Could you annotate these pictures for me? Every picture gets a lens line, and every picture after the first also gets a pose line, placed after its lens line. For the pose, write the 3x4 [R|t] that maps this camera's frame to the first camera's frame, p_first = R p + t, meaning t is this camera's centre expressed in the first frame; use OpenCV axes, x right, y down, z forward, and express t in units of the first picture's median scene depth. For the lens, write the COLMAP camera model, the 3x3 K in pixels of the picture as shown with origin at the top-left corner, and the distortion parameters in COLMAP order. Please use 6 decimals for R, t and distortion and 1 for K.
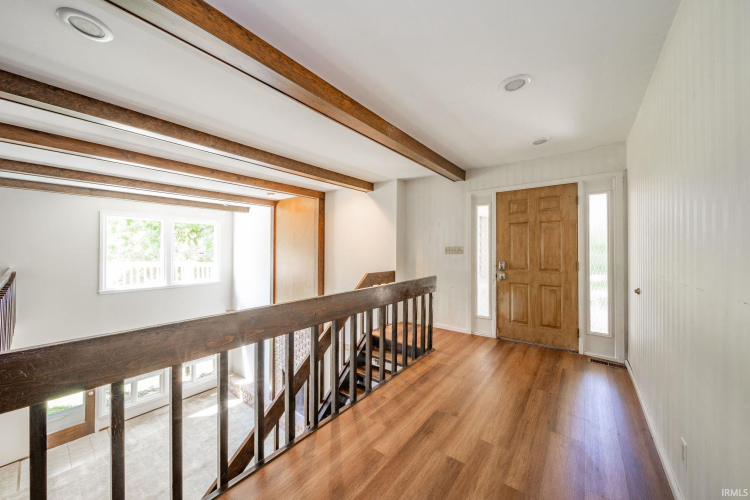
lens RADIAL K [[266.8, 0, 372.0], [0, 266.8, 251.9], [0, 0, 1]] dist [-0.000220, -0.000022]
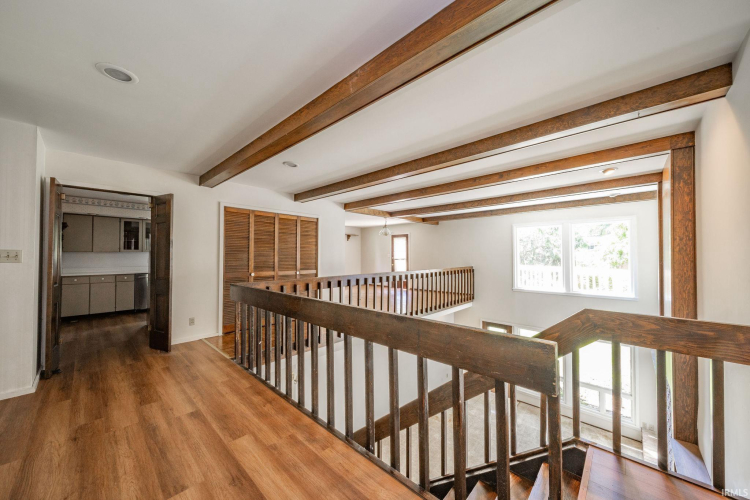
lens RADIAL K [[266.8, 0, 372.0], [0, 266.8, 251.9], [0, 0, 1]] dist [-0.000220, -0.000022]
pose [[-0.081443, -0.015498, -0.996557, 0.845432], [-0.004351, 0.999875, -0.015194, -0.010007], [0.996668, 0.003099, -0.081500, 1.252970]]
